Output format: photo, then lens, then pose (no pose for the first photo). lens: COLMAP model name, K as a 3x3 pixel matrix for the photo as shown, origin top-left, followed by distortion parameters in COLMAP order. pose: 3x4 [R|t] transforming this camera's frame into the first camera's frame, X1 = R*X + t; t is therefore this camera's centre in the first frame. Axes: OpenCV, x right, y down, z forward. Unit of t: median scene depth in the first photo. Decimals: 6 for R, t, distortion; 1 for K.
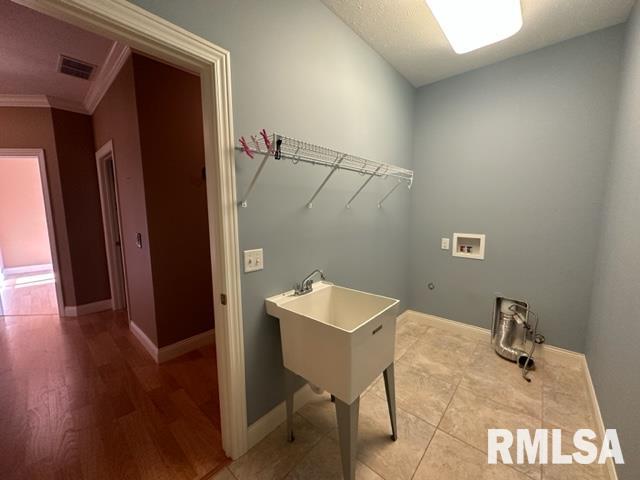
lens RADIAL K [[254.6, 0, 320.5], [0, 254.6, 241.7], [0, 0, 1]] dist [0.000415, 0.000565]
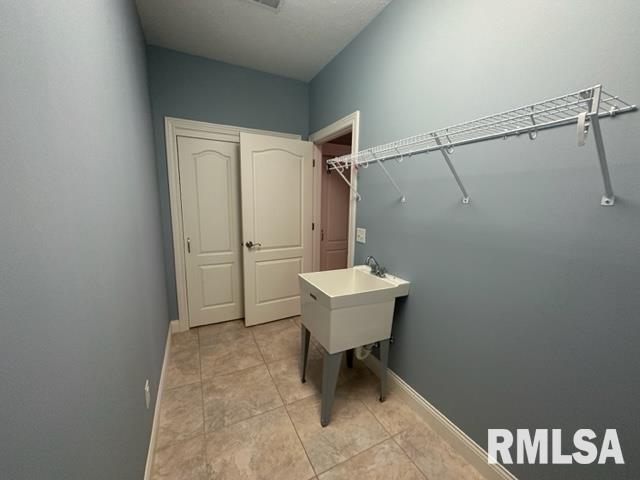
lens RADIAL K [[254.6, 0, 319.5], [0, 254.6, 240.1], [0, 0, 1]] dist [0.000415, 0.000565]
pose [[-0.373948, 0.143378, -0.916300, 1.194987], [-0.127064, 0.970742, 0.203752, -0.175251], [0.918704, 0.192622, -0.344789, 1.256821]]
